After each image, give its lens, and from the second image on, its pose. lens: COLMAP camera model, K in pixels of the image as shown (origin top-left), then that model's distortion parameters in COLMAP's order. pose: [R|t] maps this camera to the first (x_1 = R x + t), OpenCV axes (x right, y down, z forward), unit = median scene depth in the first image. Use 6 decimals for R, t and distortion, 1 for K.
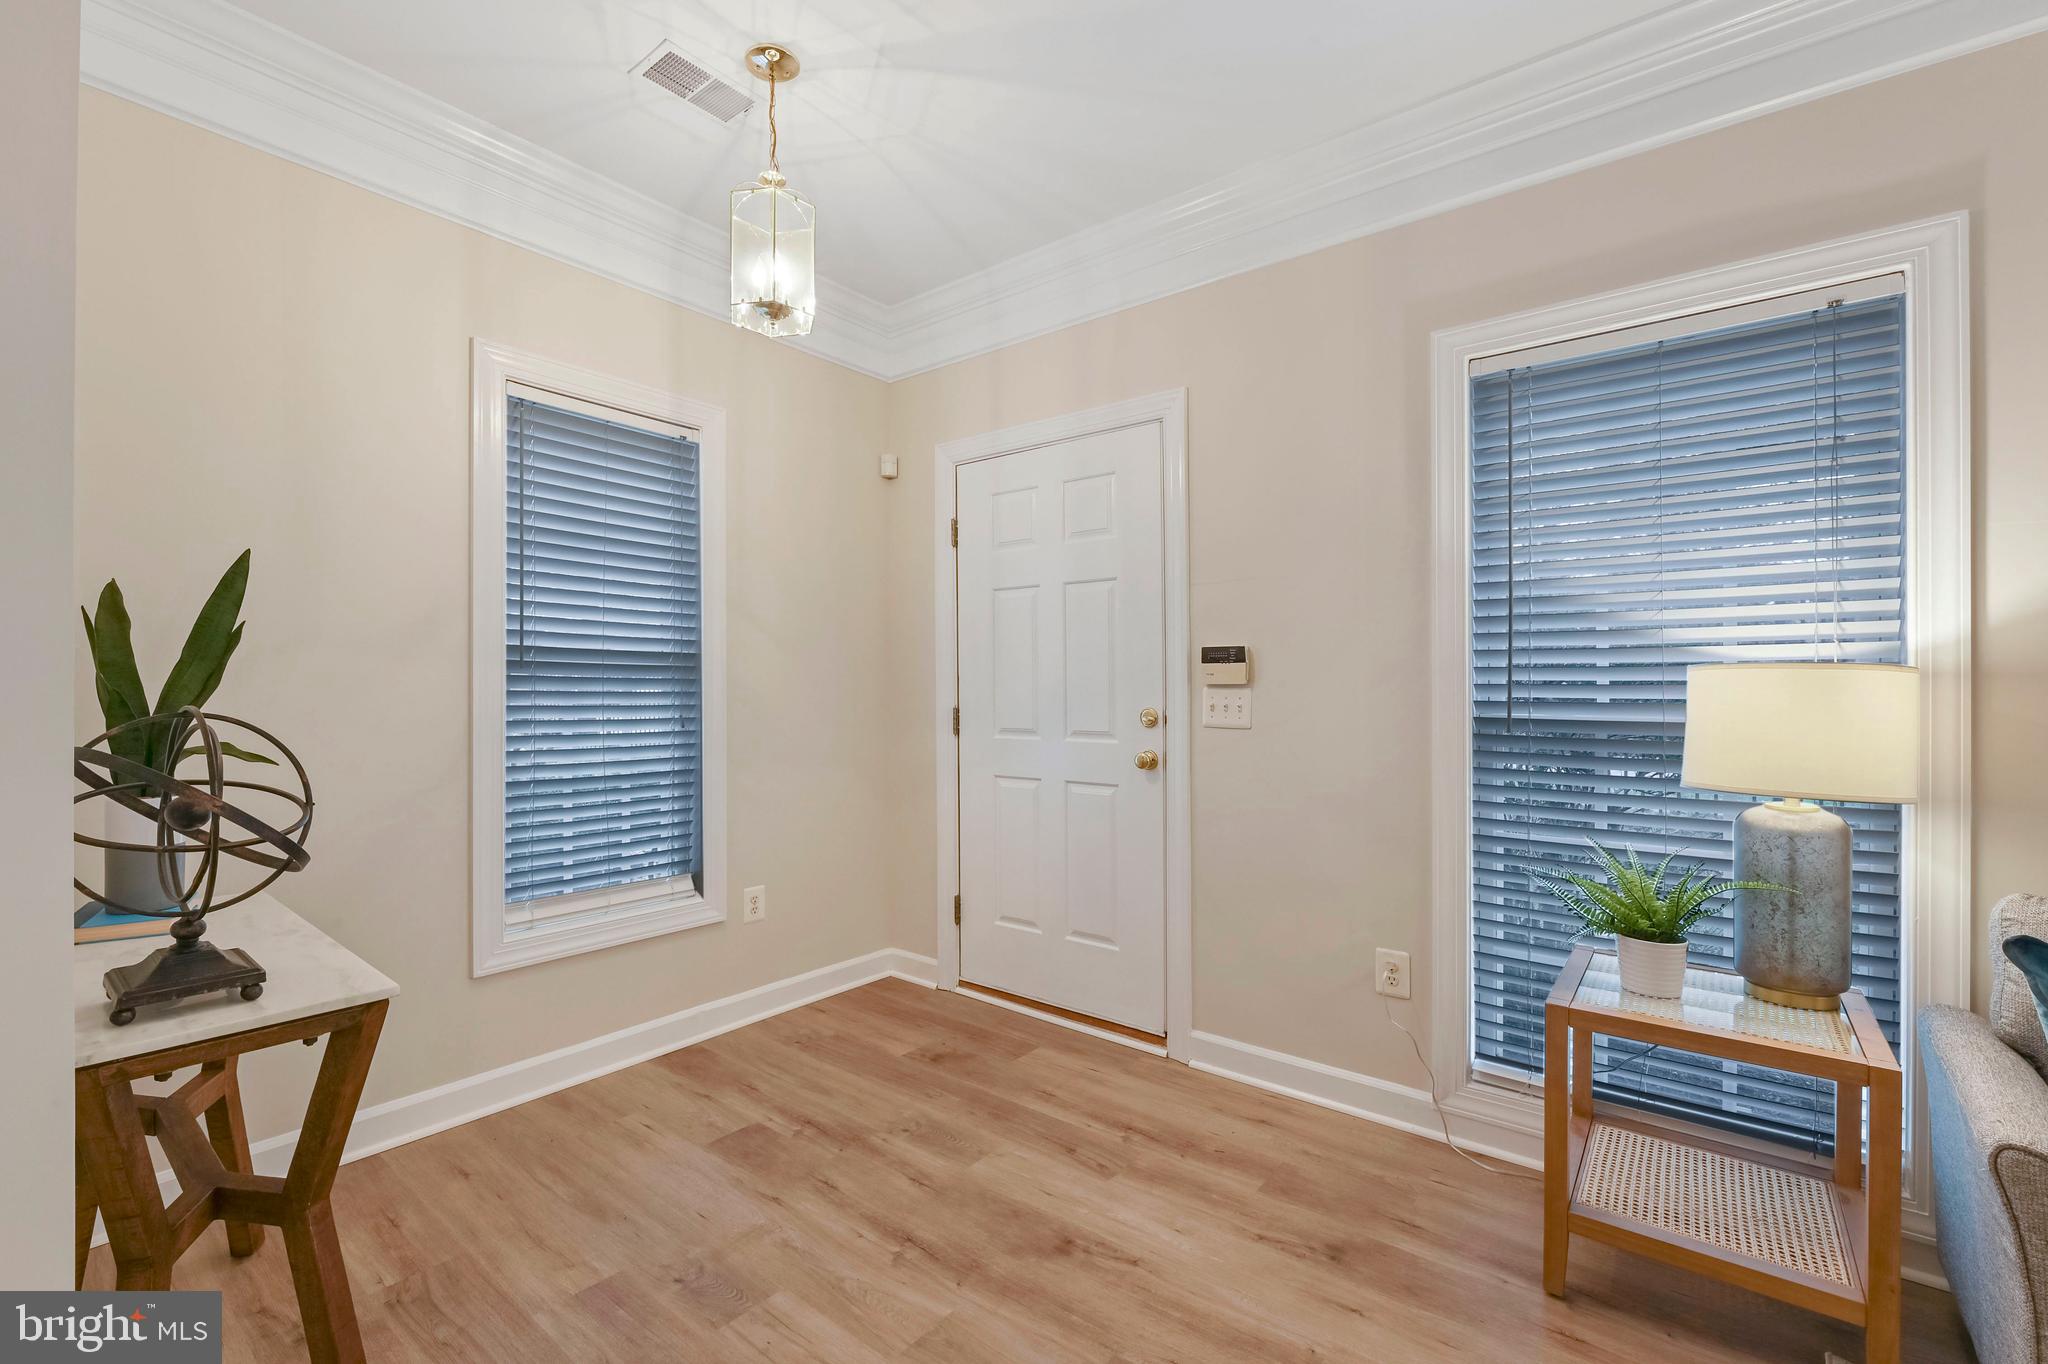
lens RADIAL K [[870.0, 0, 1024.3], [0, 870.0, 686.4], [0, 0, 1]] dist [-0.016443, 0.000241]
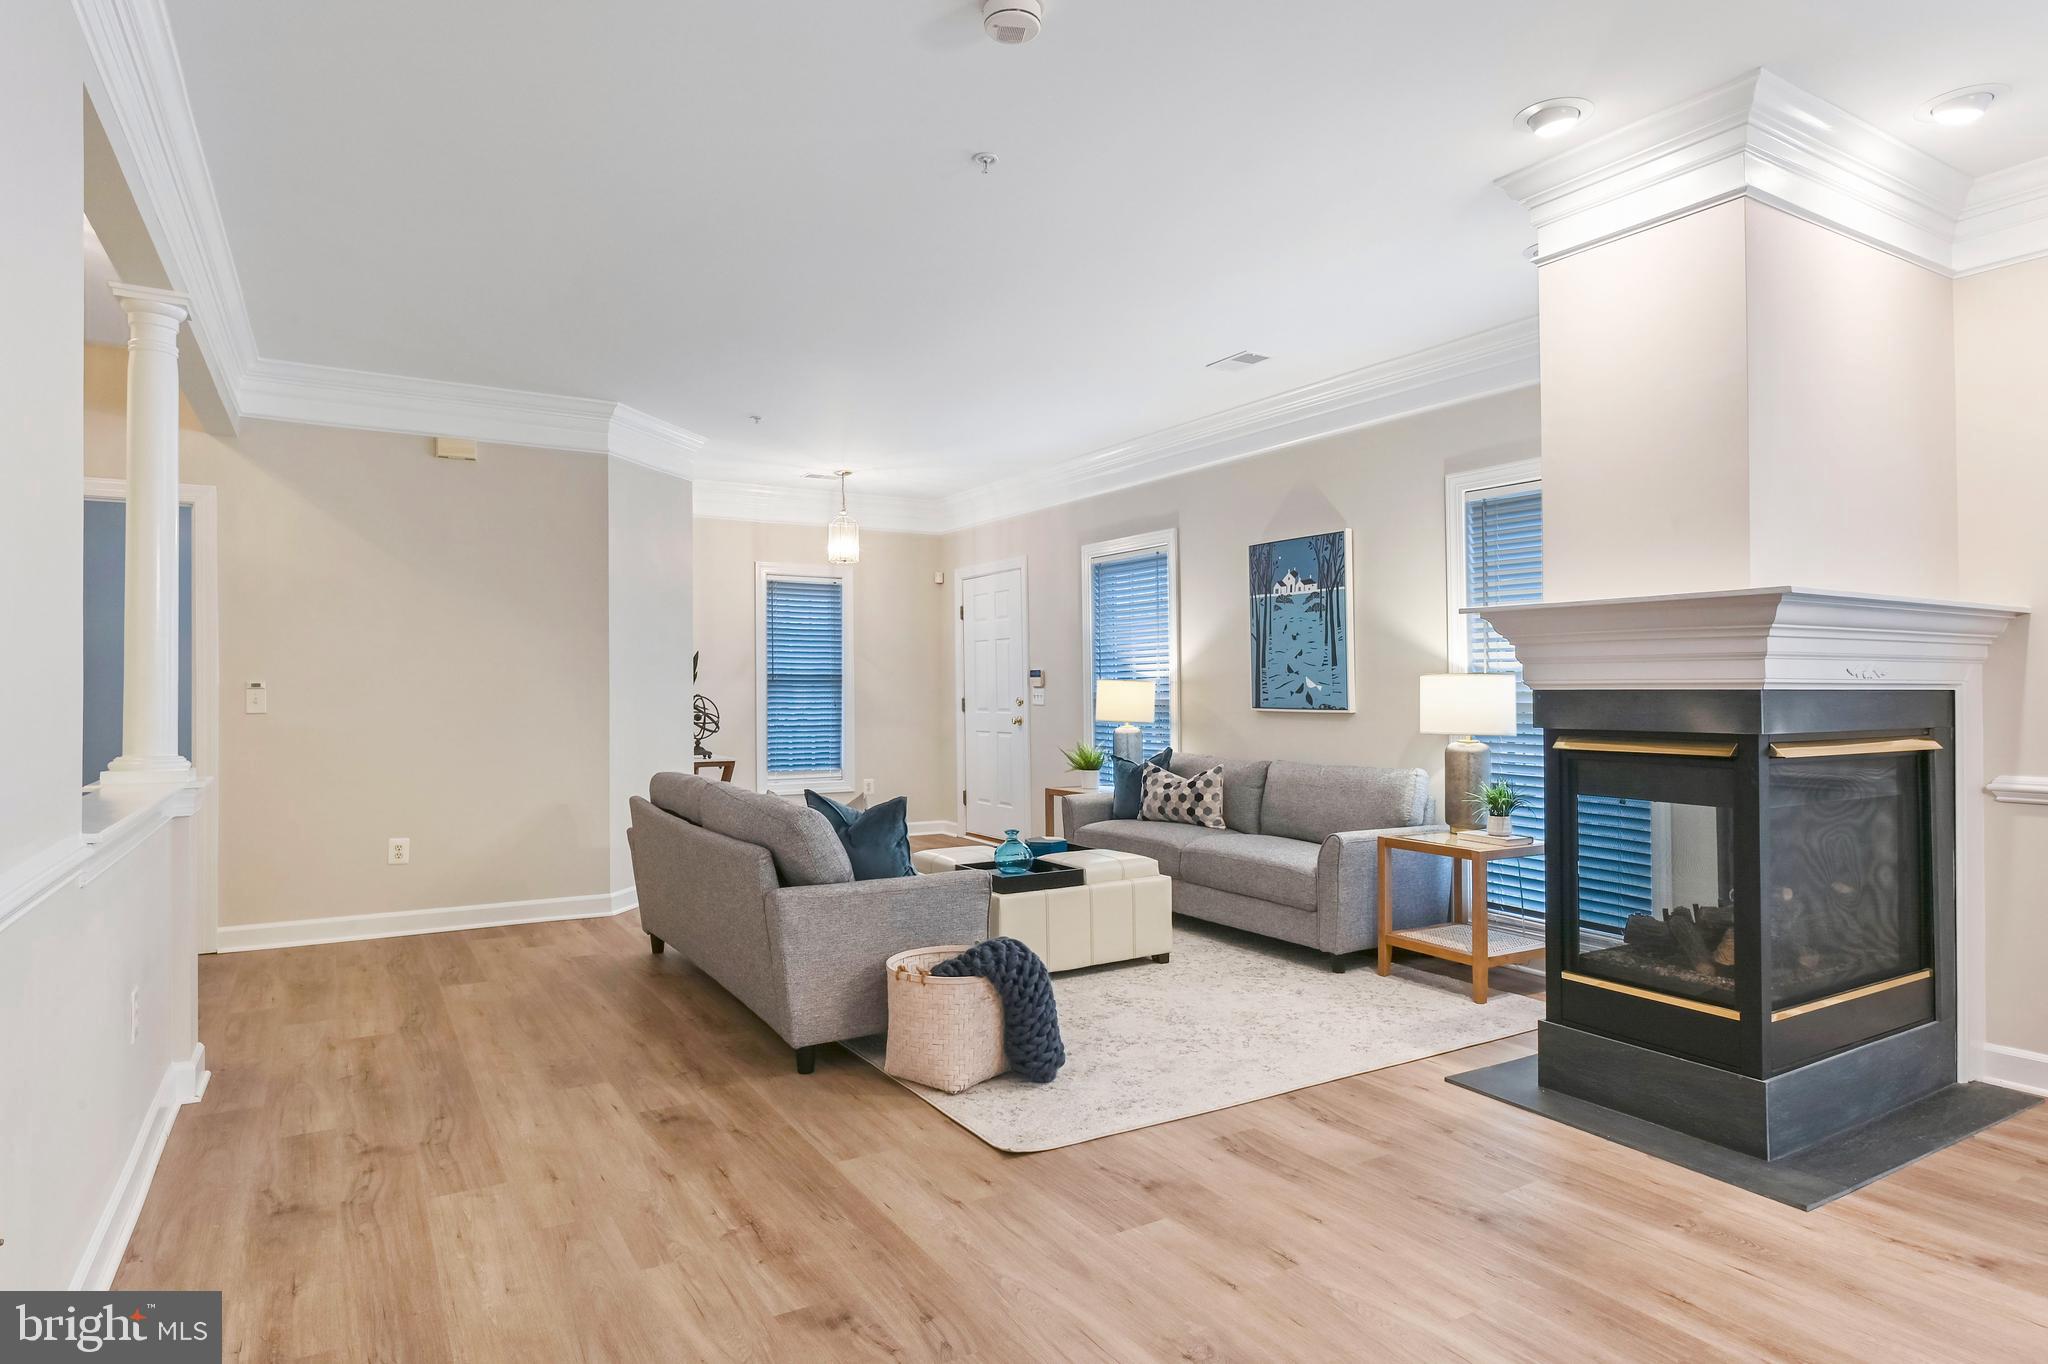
lens RADIAL K [[1153.4, 0, 1036.8], [0, 1153.4, 668.8], [0, 0, 1]] dist [-0.003839, 0.000825]
pose [[0.938219, -0.013686, -0.345770, 1.286340], [0.008107, 0.999813, -0.017575, 0.004970], [0.345946, 0.013686, 0.938155, -1.869219]]
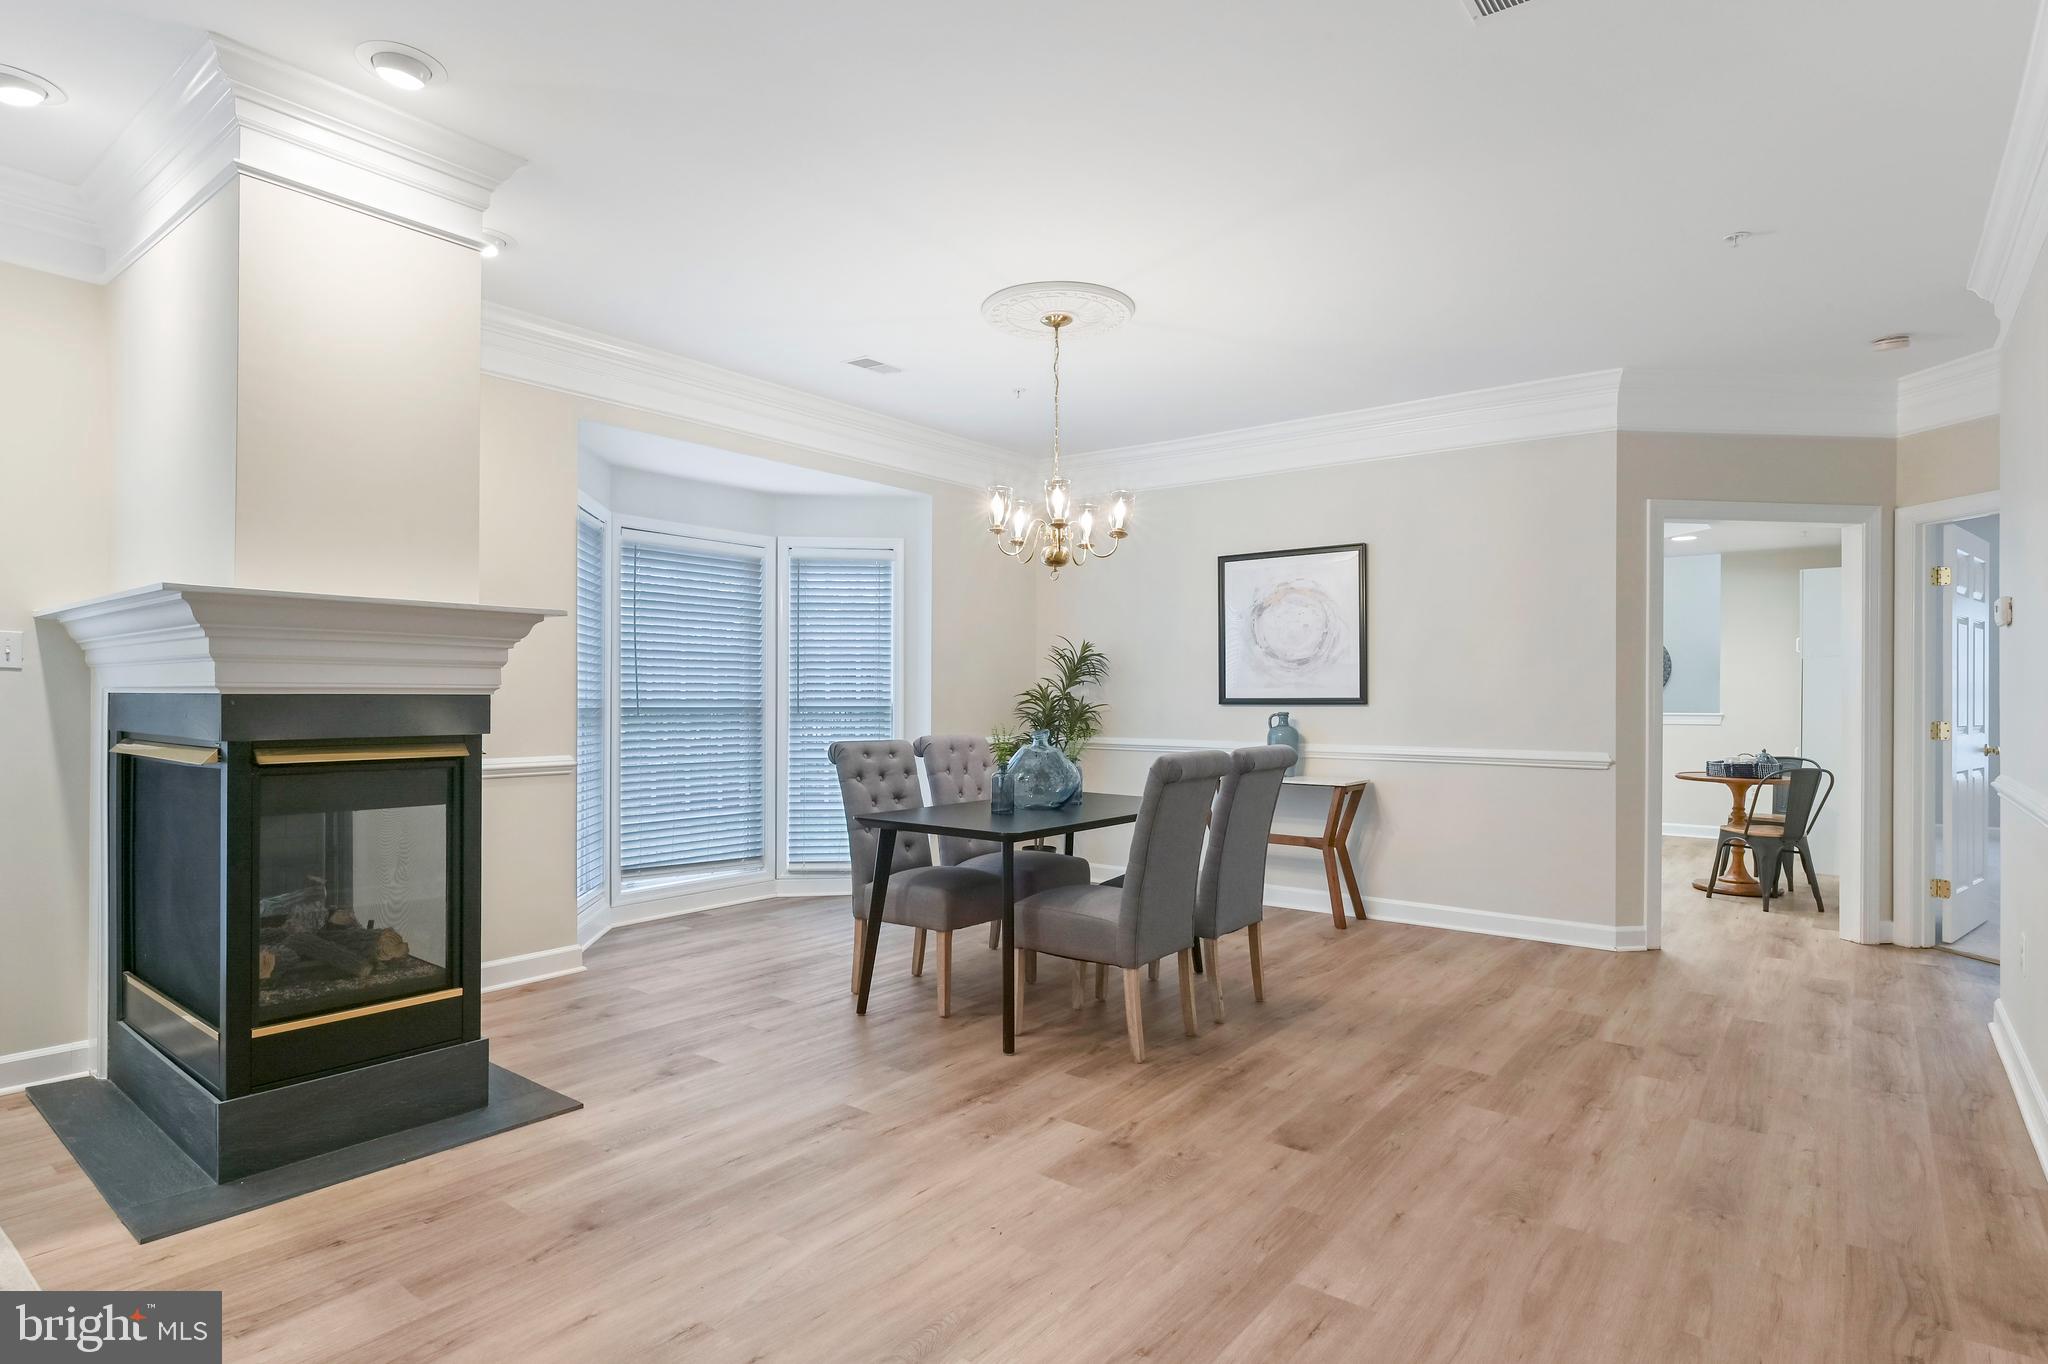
lens RADIAL K [[1066.1, 0, 1017.7], [0, 1066.1, 687.7], [0, 0, 1]] dist [-0.014210, 0.001184]
pose [[0.002640, -0.000851, 0.999996, 0.501633], [-0.004132, 0.999991, 0.000862, 0.001172], [-0.999988, -0.004135, 0.002637, -1.251451]]
